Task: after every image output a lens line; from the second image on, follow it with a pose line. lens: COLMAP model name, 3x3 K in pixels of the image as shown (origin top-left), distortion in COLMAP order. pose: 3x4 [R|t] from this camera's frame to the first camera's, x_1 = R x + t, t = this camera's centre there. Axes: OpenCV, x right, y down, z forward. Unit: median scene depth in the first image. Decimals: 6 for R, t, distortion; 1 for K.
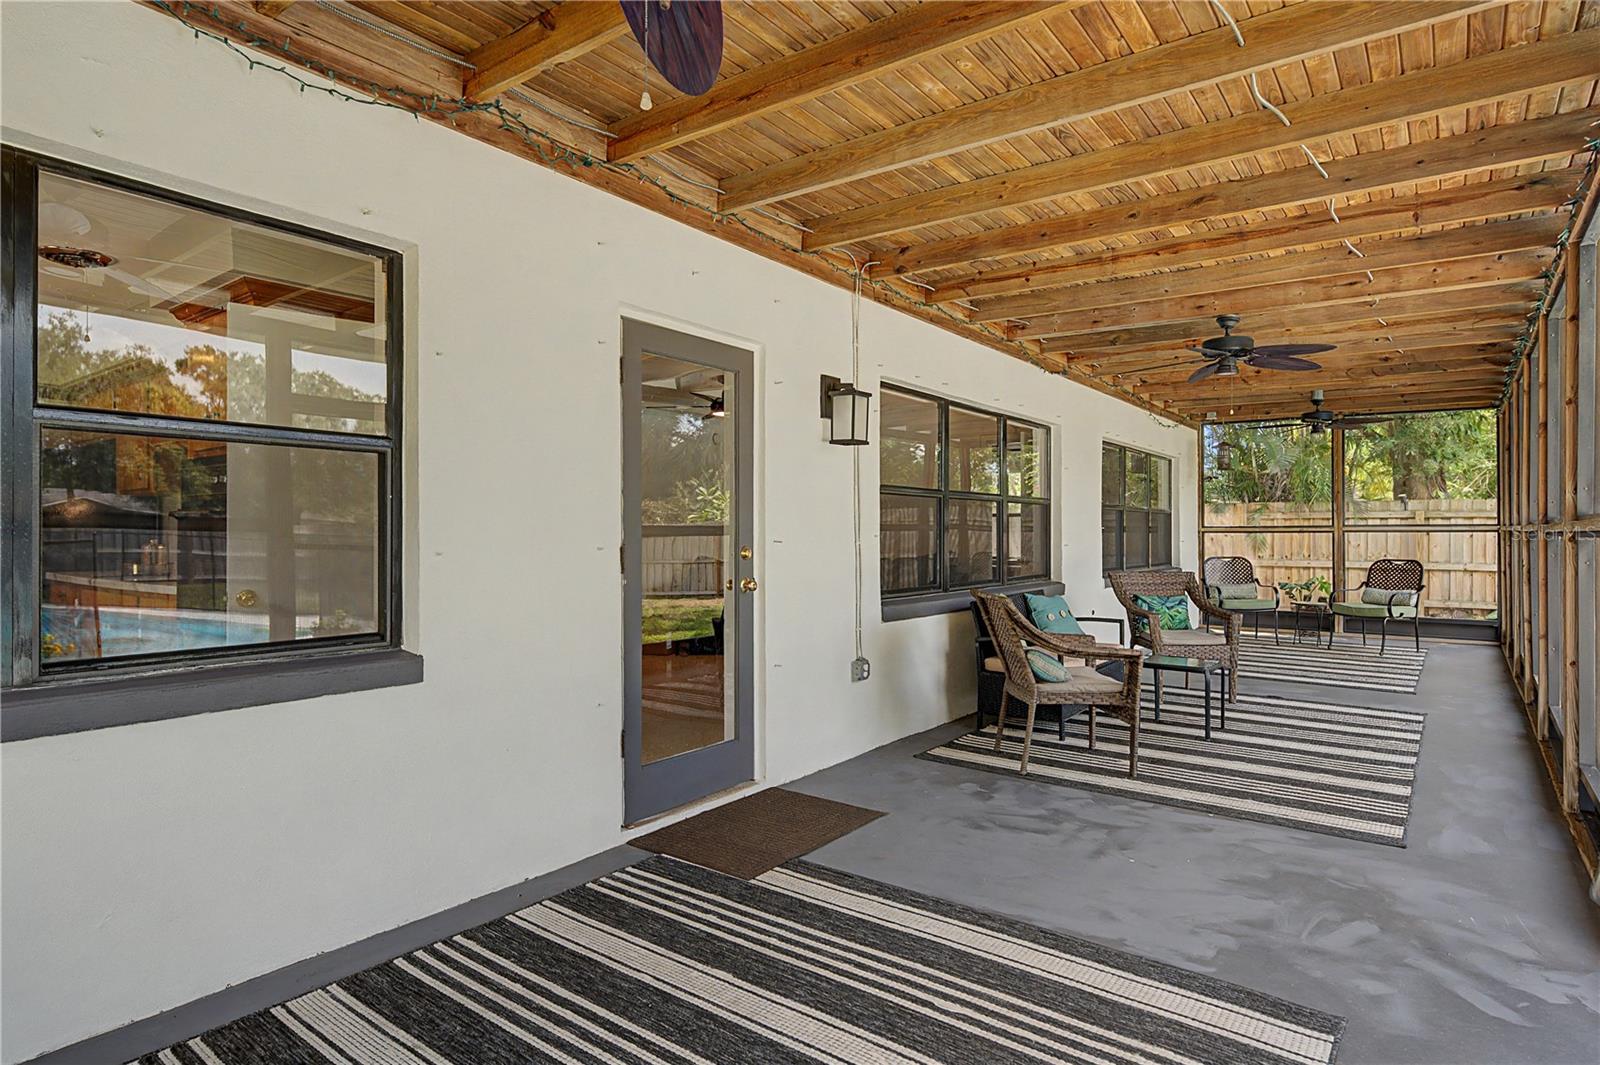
lens RADIAL K [[871.1, 0, 798.7], [0, 871.1, 536.8], [0, 0, 1]] dist [0.001069, -0.000245]
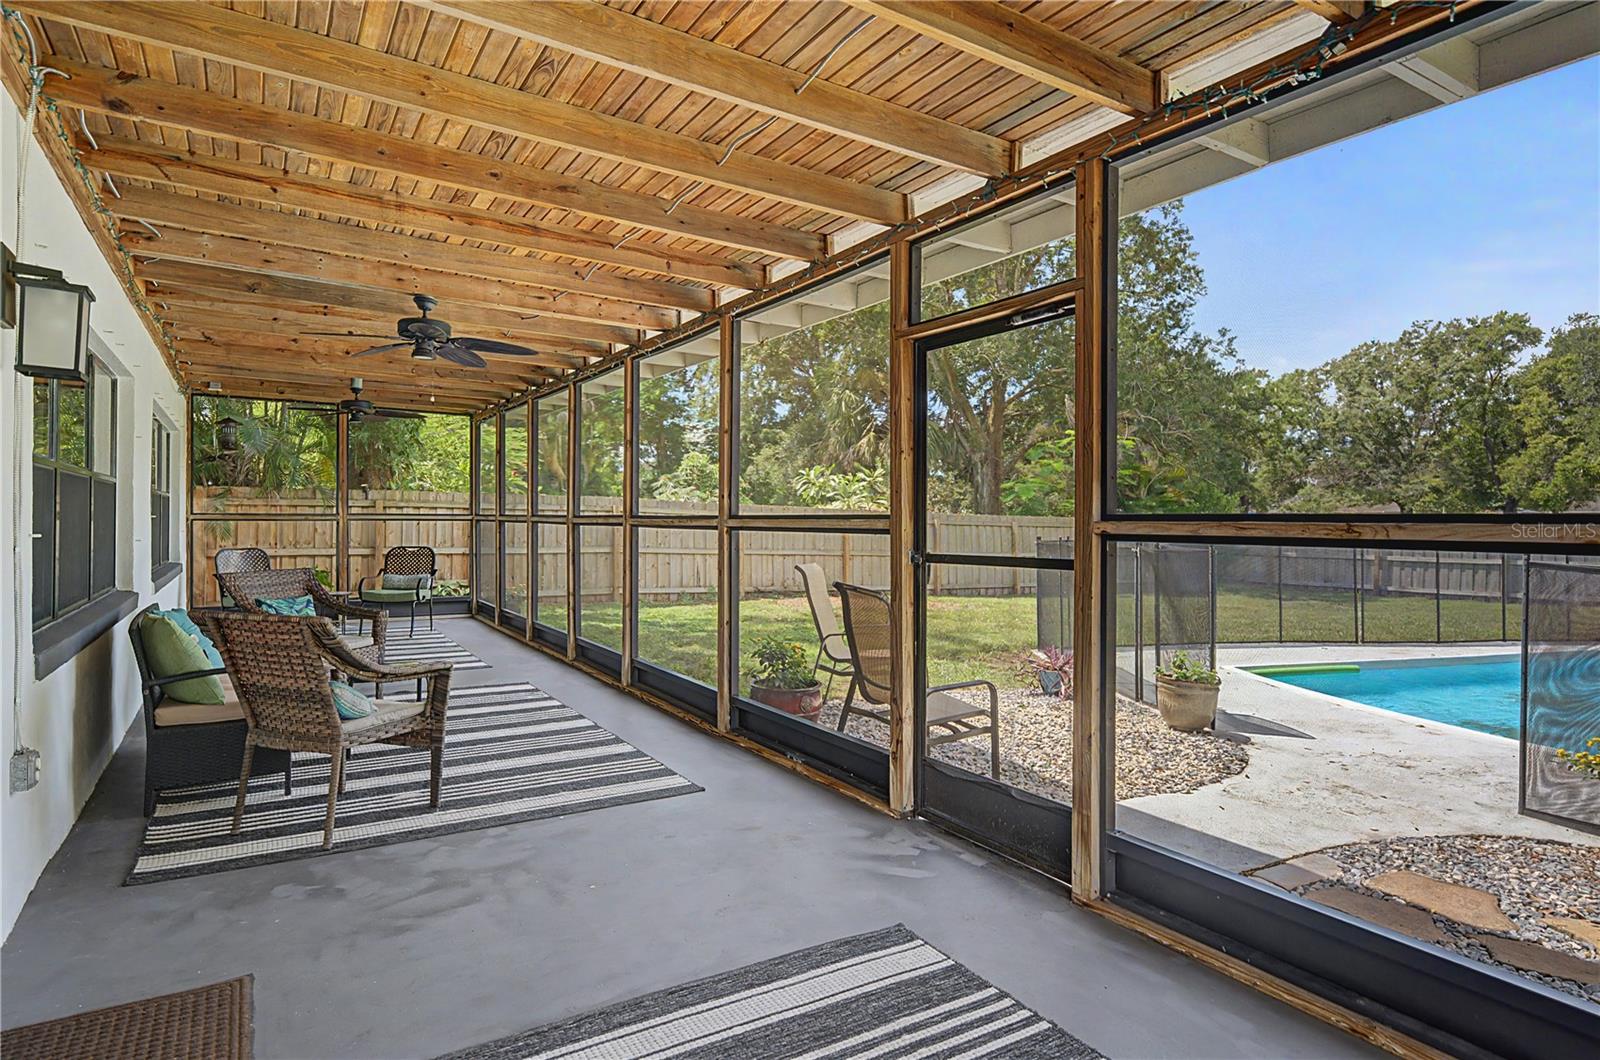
lens RADIAL K [[871.1, 0, 798.3], [0, 871.1, 516.7], [0, 0, 1]] dist [0.001069, -0.000245]
pose [[0.366972, 0.005481, 0.930216, -0.305012], [-0.001412, 0.999985, -0.005335, -0.012258], [-0.930231, 0.000644, 0.366974, 0.349966]]
